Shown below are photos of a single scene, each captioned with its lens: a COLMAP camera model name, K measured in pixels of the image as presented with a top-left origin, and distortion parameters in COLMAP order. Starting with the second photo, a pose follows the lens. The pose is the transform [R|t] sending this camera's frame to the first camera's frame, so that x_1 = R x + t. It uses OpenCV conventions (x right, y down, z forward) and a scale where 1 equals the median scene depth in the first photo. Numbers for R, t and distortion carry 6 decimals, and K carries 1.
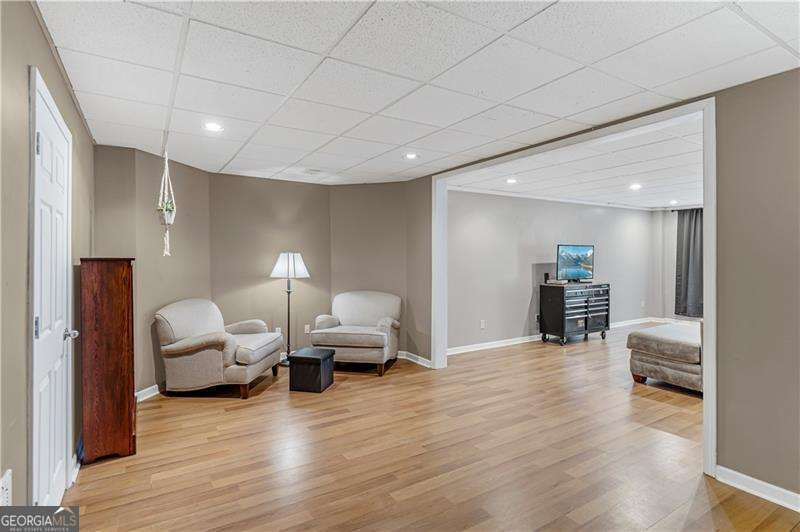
lens RADIAL K [[411.3, 0, 397.2], [0, 411.3, 261.0], [0, 0, 1]] dist [-0.003460, -0.000126]
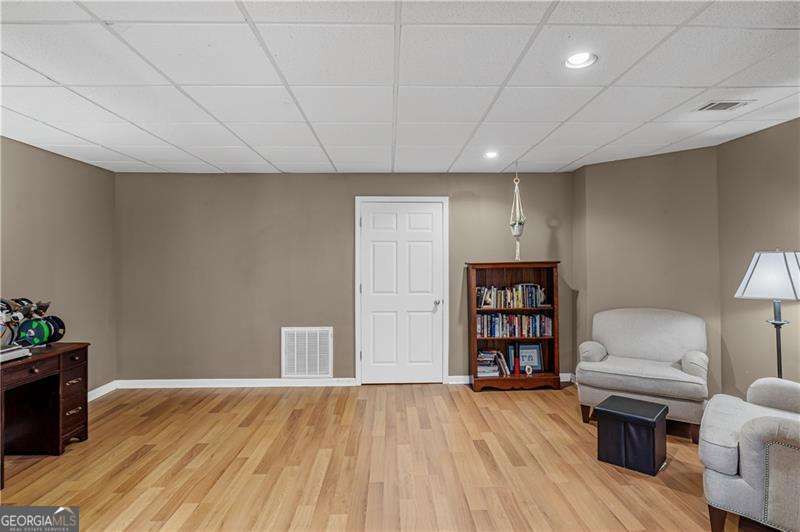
lens RADIAL K [[411.3, 0, 398.6], [0, 411.3, 264.5], [0, 0, 1]] dist [-0.003460, -0.000126]
pose [[-0.500140, -0.003756, -0.865937, 0.655773], [-0.011517, 0.999931, 0.002315, 0.003091], [0.865868, 0.011131, -0.500148, 1.224752]]
